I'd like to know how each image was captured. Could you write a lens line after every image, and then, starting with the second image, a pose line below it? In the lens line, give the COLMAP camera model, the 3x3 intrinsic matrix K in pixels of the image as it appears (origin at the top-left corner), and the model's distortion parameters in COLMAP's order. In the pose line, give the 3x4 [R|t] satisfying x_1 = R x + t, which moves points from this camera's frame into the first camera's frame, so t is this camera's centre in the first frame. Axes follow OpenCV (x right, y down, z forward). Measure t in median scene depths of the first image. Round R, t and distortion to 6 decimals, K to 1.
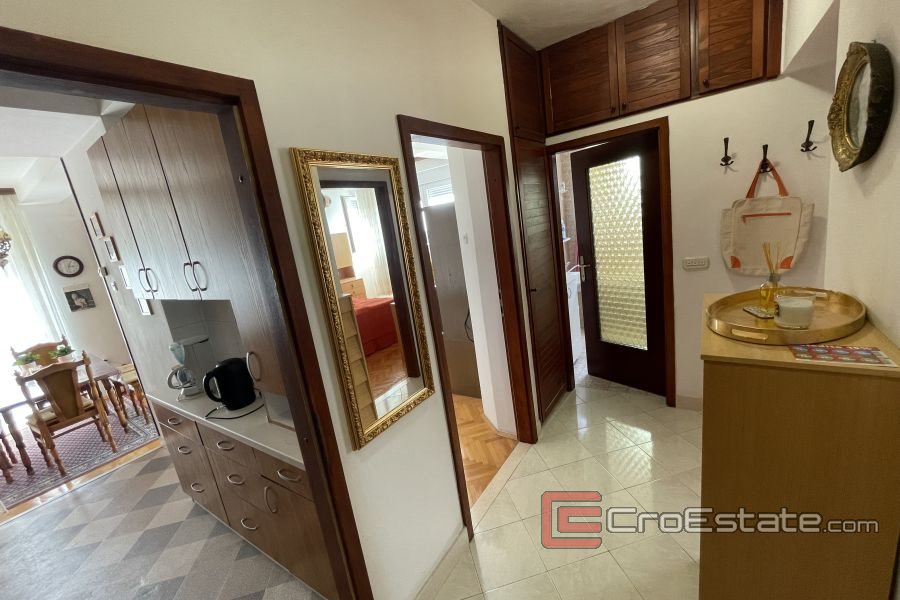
lens RADIAL K [[372.2, 0, 450.0], [0, 372.2, 300.0], [0, 0, 1]] dist [-0.000174, -0.000042]
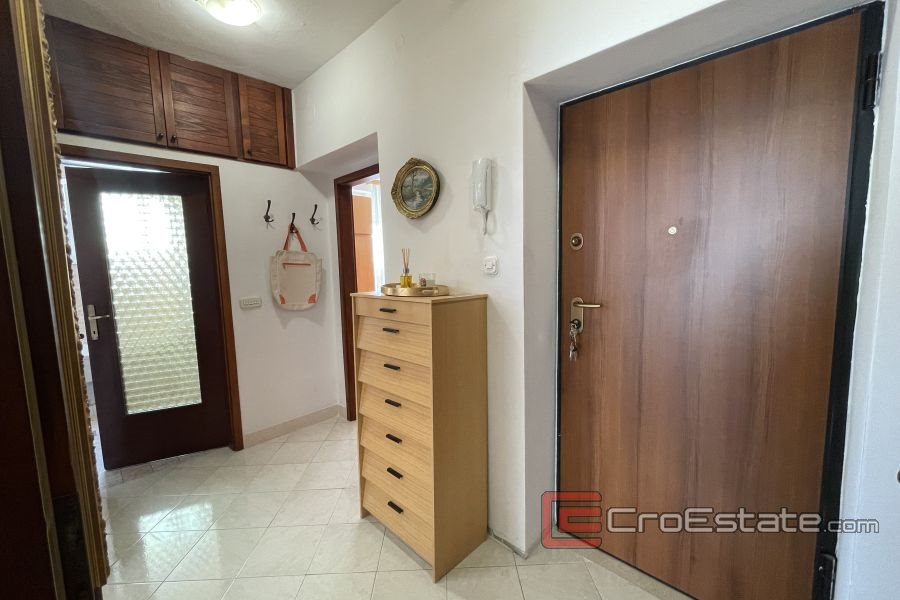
lens RADIAL K [[372.2, 0, 450.0], [0, 372.2, 300.0], [0, 0, 1]] dist [-0.000174, -0.000042]
pose [[0.167008, 0.038565, 0.985201, -0.366139], [0.209079, 0.975124, -0.073613, 0.109000], [-0.963532, 0.218279, 0.154790, 0.279045]]
